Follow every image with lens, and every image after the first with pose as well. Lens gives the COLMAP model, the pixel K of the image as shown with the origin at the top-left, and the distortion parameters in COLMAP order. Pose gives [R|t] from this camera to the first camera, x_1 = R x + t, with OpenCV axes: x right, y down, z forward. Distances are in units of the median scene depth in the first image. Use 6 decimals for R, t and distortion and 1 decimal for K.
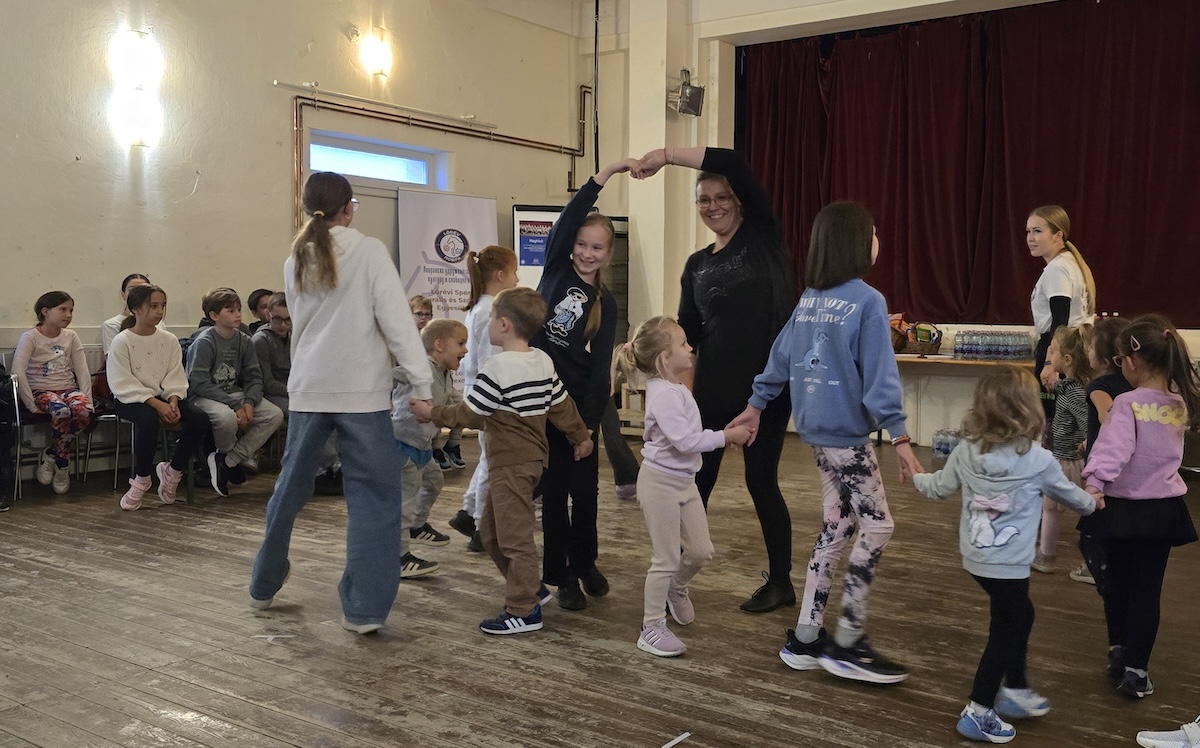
lens RADIAL K [[1141.3, 0, 741.8], [0, 1141.3, 354.3], [0, 0, 1]] dist [0.001799, 0.000000]
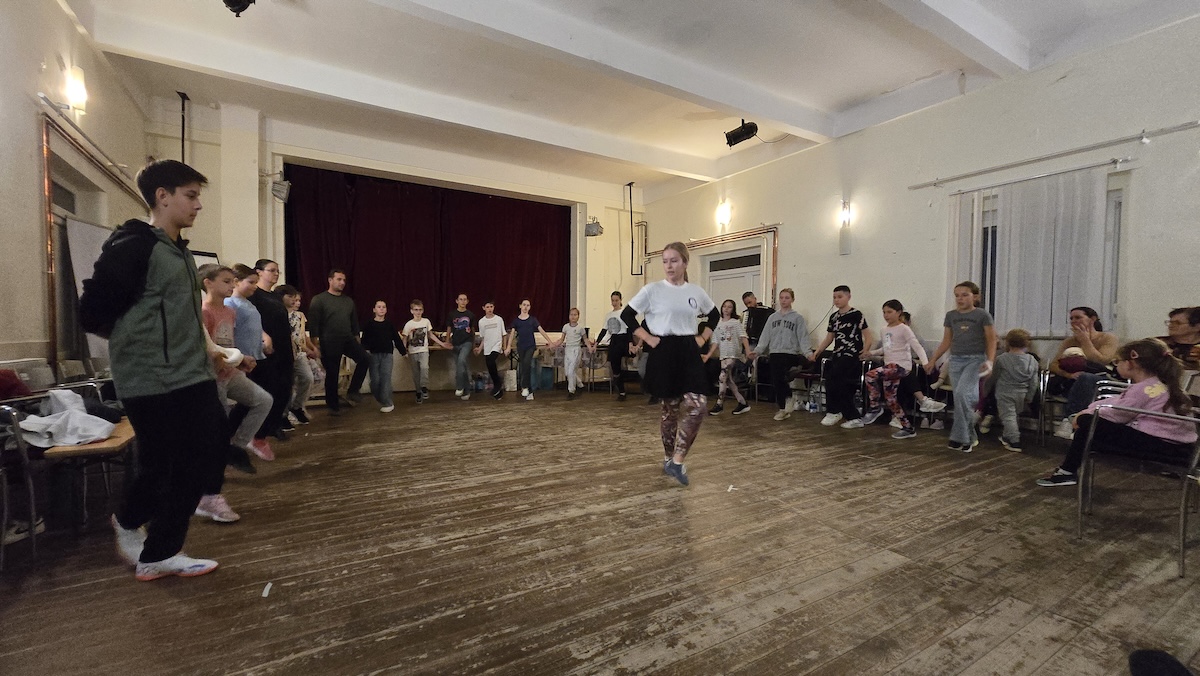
lens RADIAL K [[494.3, 0, 592.8], [0, 494.3, 353.9], [0, 0, 1]] dist [-0.002872, -0.001226]
pose [[0.444081, -0.051553, 0.894502, -0.564798], [0.036091, 0.998562, 0.039633, -0.012658], [-0.895259, 0.014683, 0.445303, 0.368001]]
